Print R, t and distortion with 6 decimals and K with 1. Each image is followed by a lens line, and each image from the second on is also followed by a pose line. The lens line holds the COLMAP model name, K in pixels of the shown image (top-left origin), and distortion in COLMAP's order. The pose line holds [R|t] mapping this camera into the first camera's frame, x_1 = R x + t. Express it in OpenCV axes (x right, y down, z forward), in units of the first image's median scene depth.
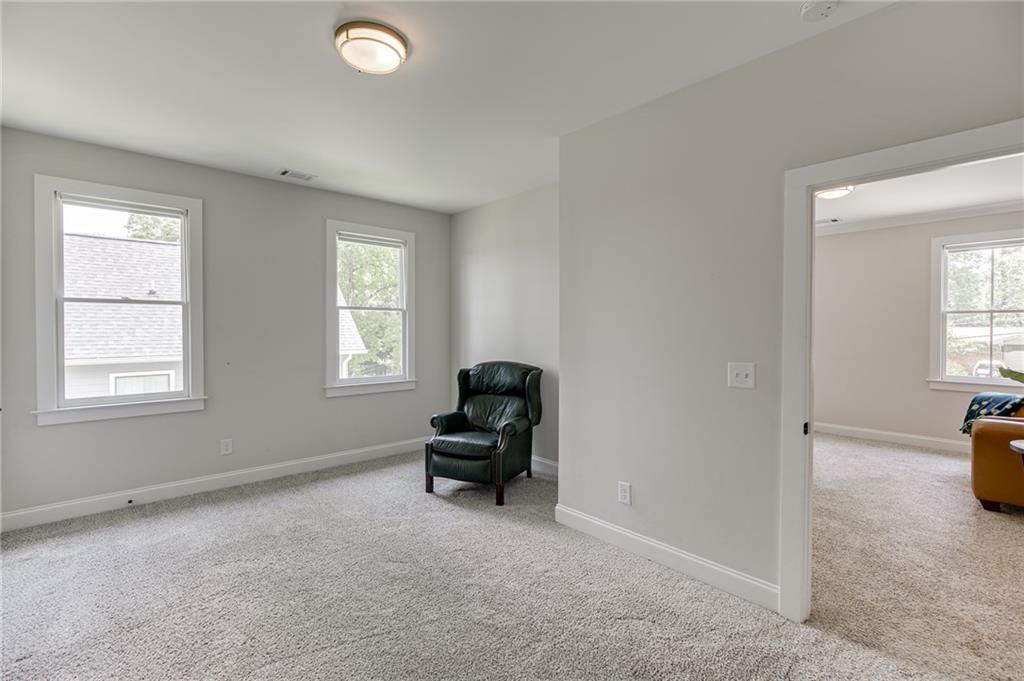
lens RADIAL K [[473.3, 0, 516.0], [0, 473.3, 329.0], [0, 0, 1]] dist [-0.065919, -0.000573]
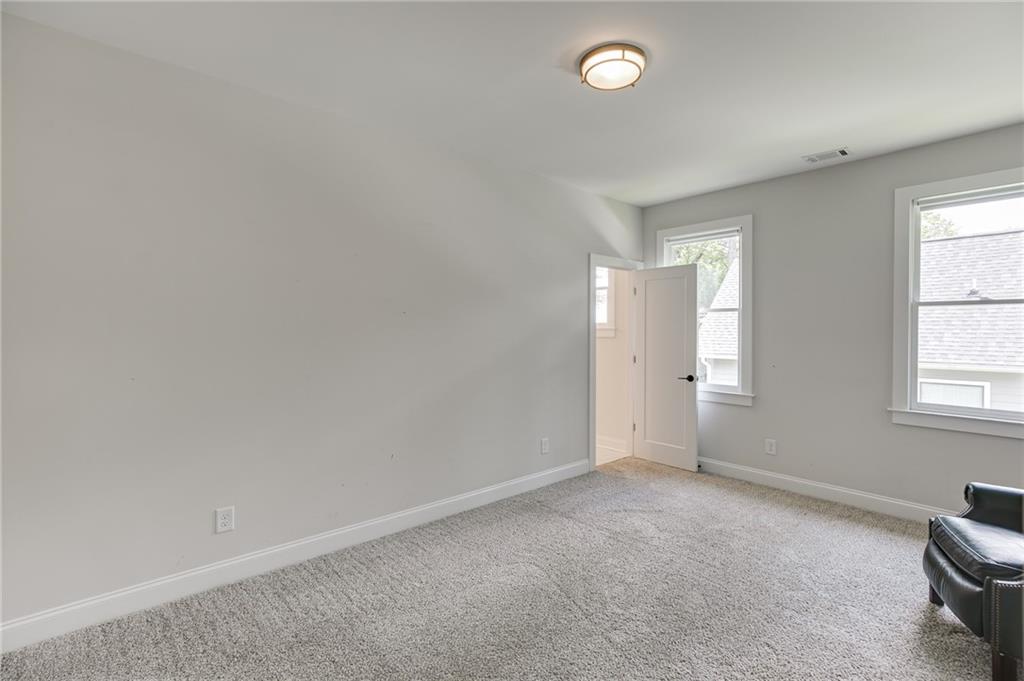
lens RADIAL K [[462.2, 0, 510.4], [0, 462.2, 333.0], [0, 0, 1]] dist [-0.016725, 0.007301]
pose [[-0.032165, 0.011663, -0.999415, 0.370275], [-0.011808, 0.999858, 0.012048, -0.004318], [0.999413, 0.012189, -0.032023, 0.394709]]
